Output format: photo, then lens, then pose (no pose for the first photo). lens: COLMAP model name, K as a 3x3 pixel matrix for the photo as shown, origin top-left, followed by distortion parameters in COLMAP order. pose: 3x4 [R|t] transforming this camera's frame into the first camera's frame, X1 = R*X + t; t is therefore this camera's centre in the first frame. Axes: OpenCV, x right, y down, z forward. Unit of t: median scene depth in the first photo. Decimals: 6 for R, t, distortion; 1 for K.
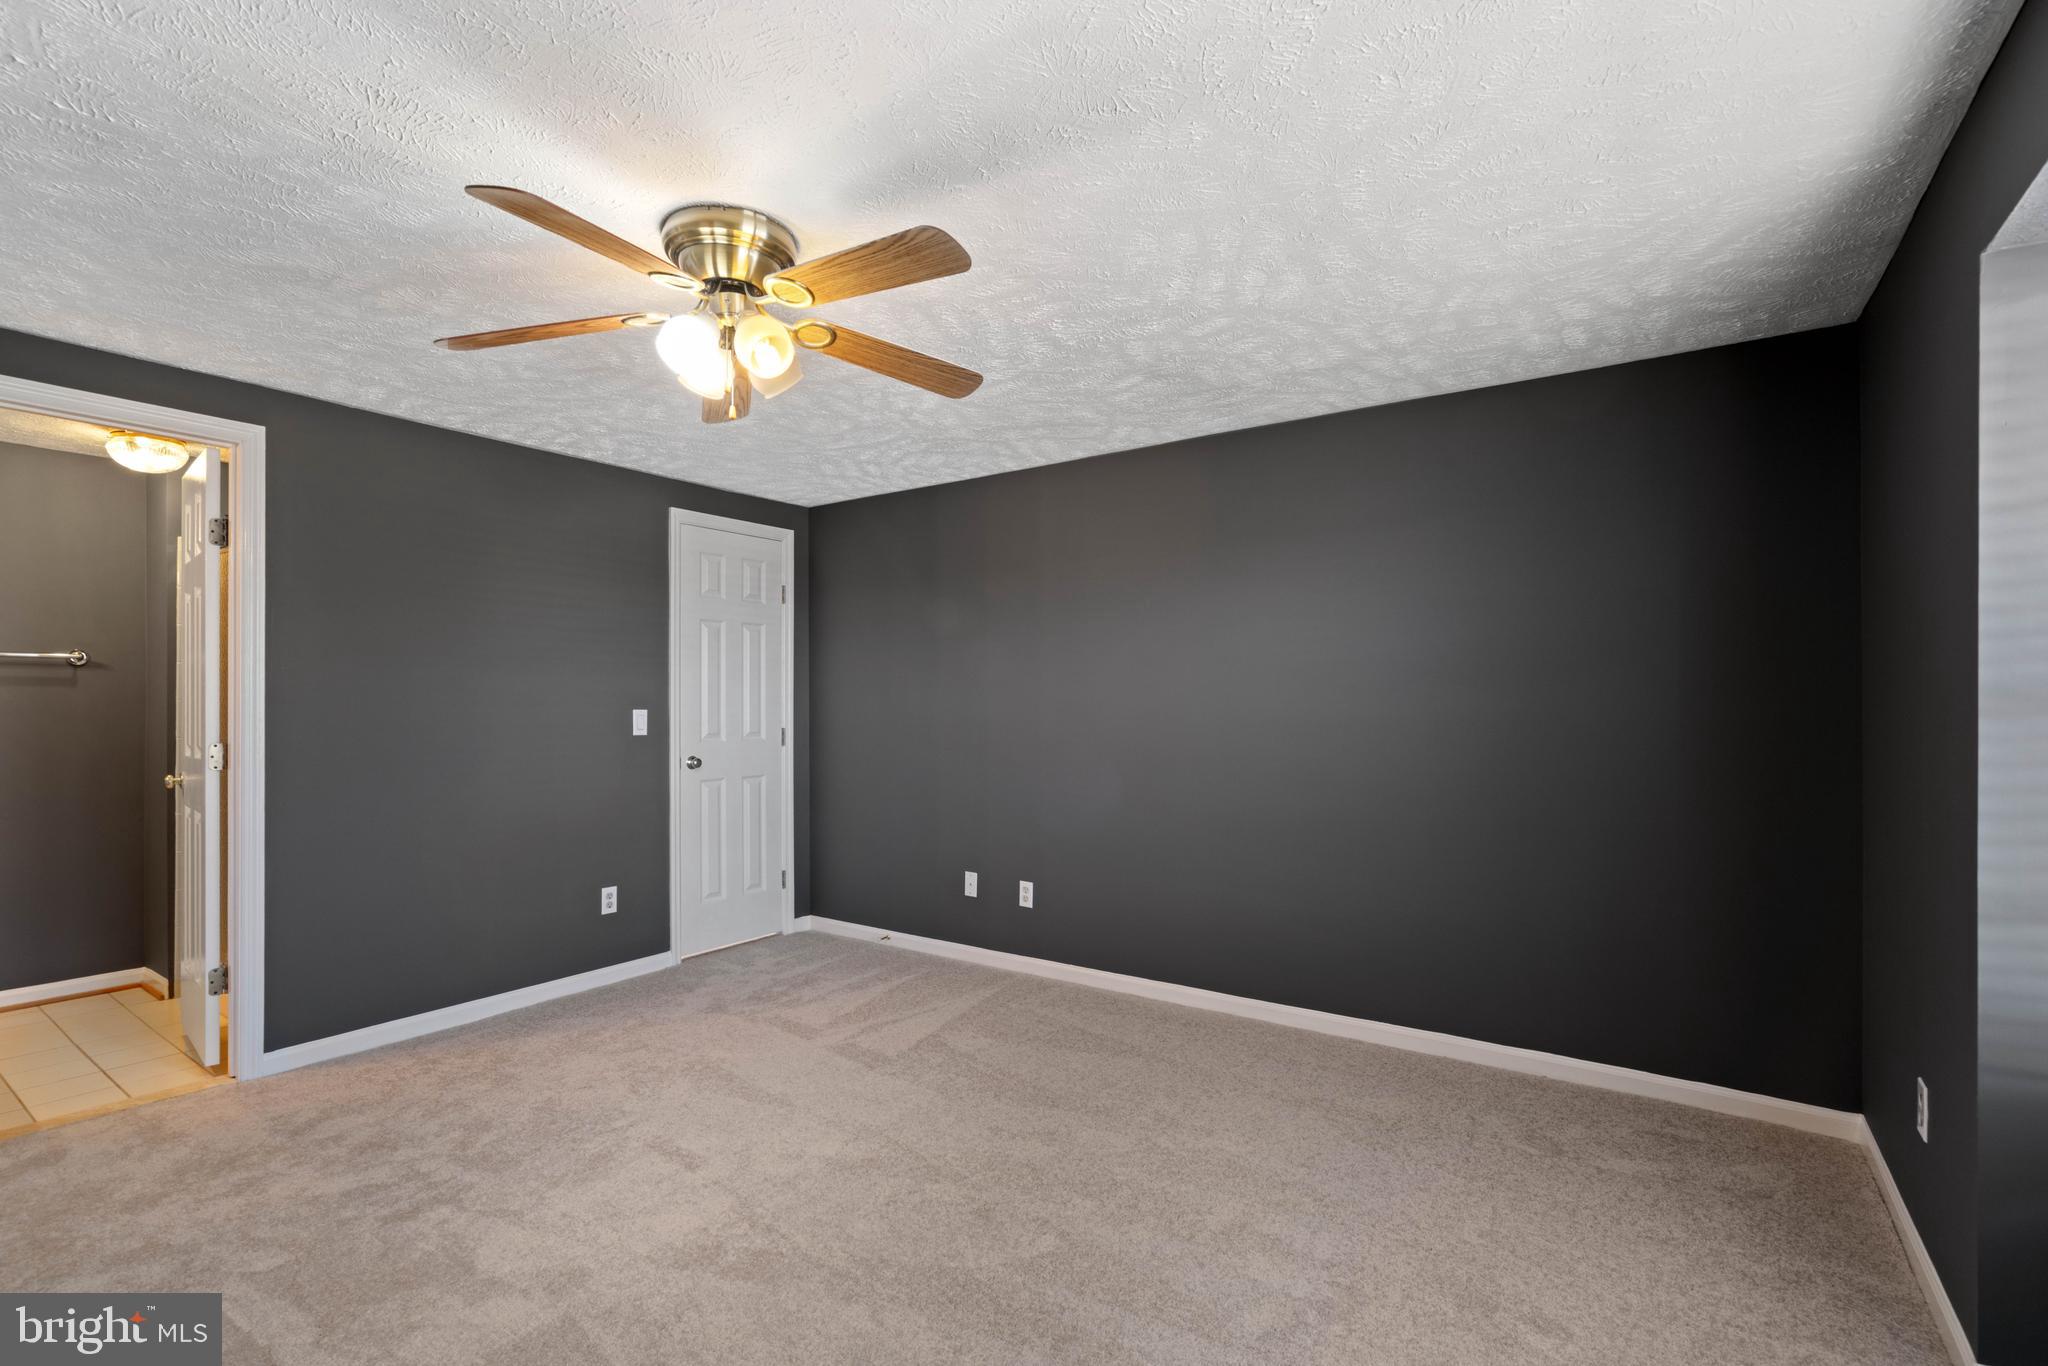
lens RADIAL K [[939.1, 0, 1016.8], [0, 939.1, 700.3], [0, 0, 1]] dist [-0.011142, 0.003873]
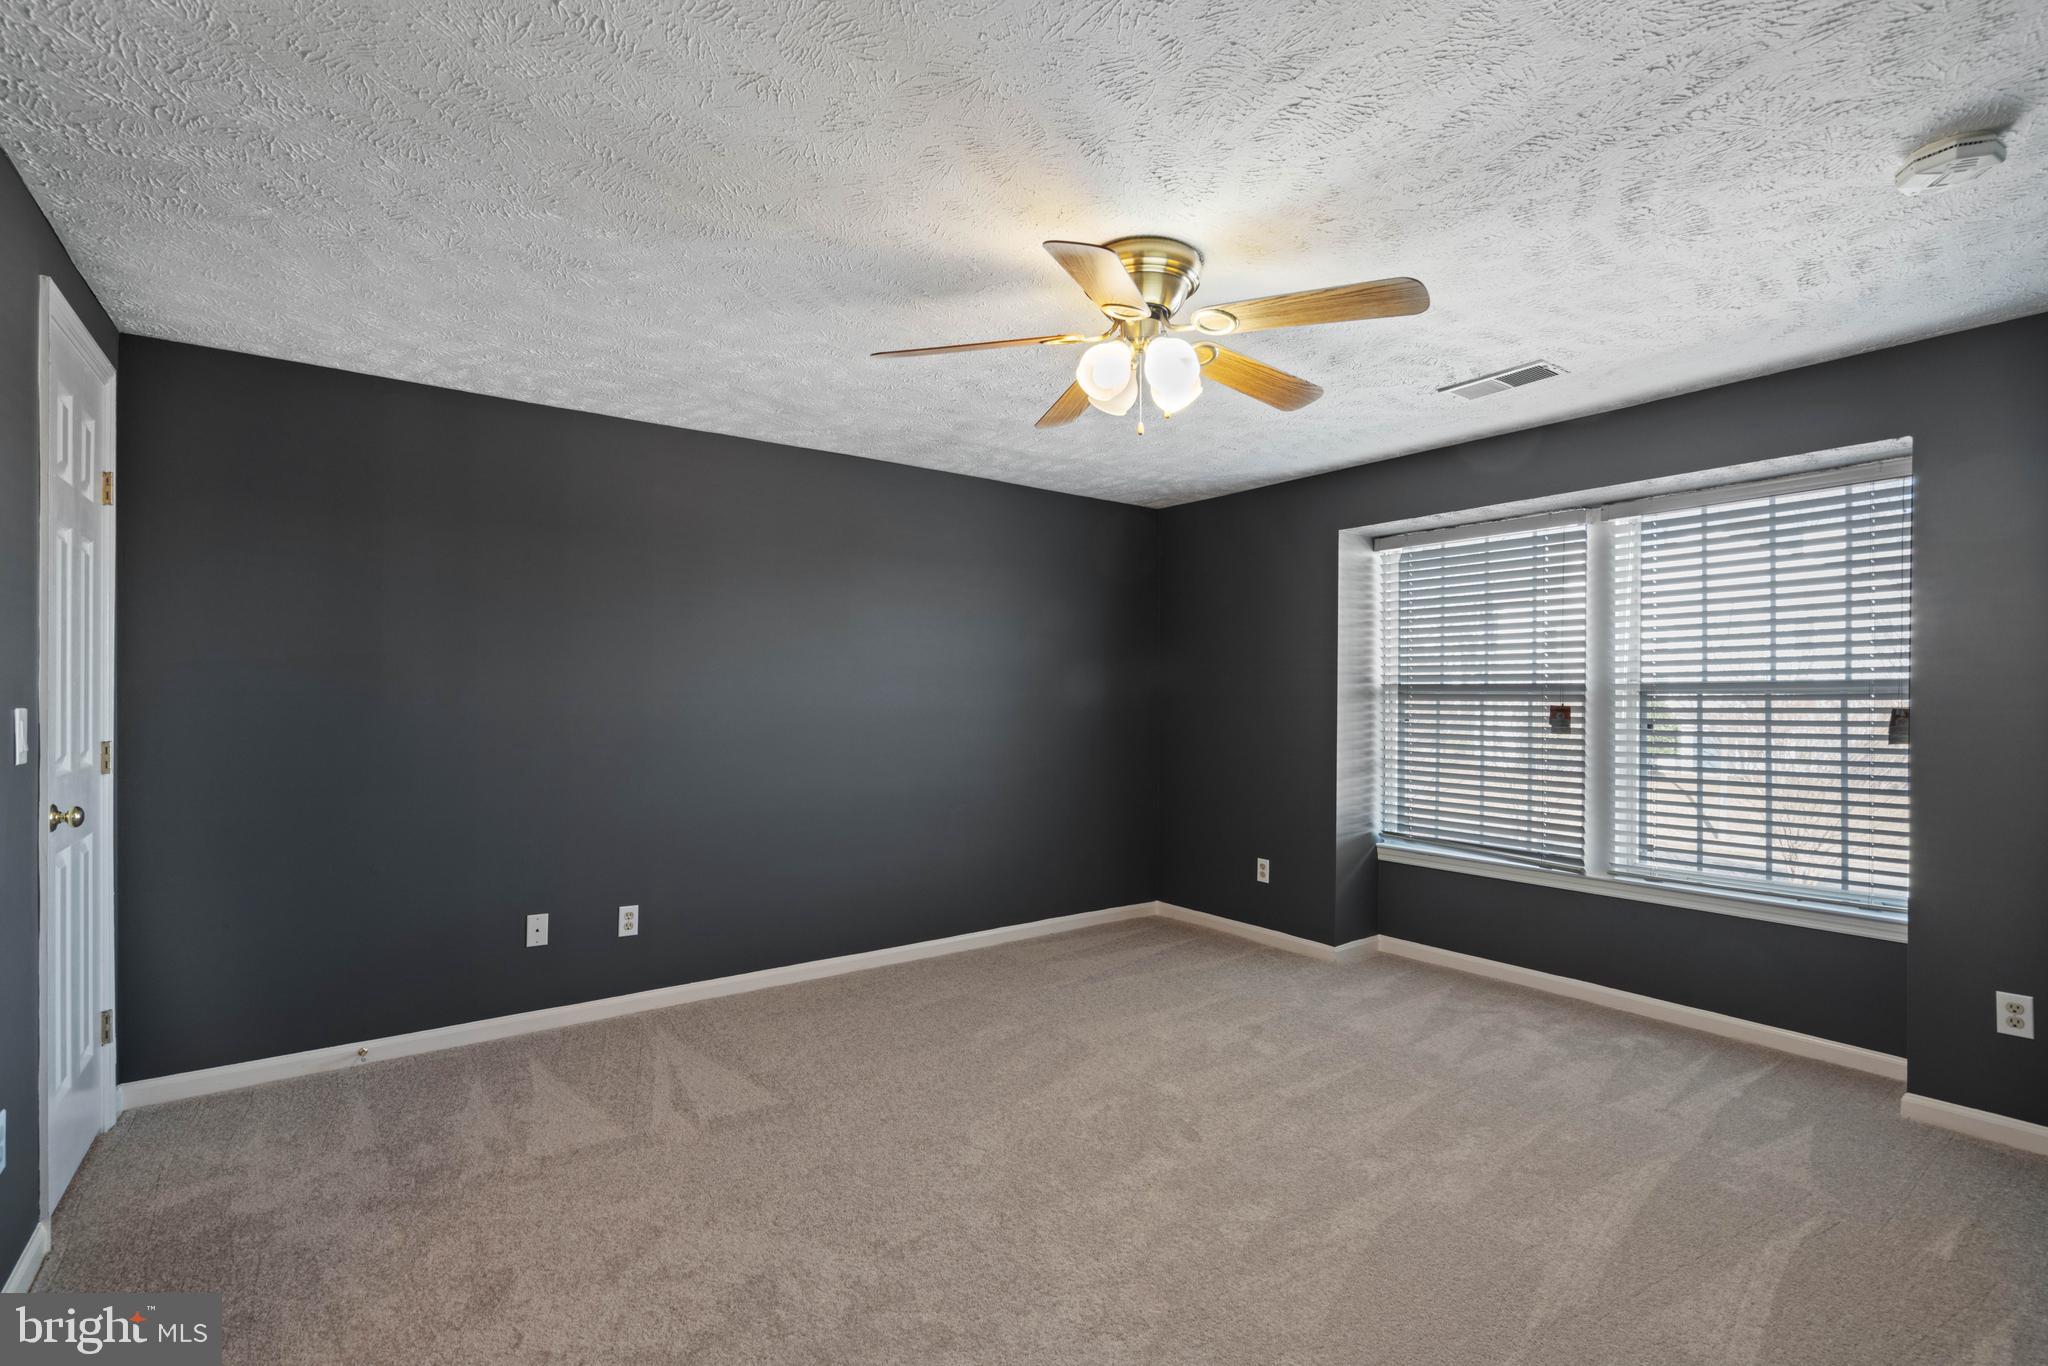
lens RADIAL K [[939.1, 0, 1035.7], [0, 939.1, 701.2], [0, 0, 1]] dist [-0.011142, 0.003873]
pose [[0.310765, -0.007897, 0.950454, -0.739389], [-0.000650, 0.999963, 0.008521, 0.002355], [-0.950487, -0.003266, 0.310748, 0.430565]]
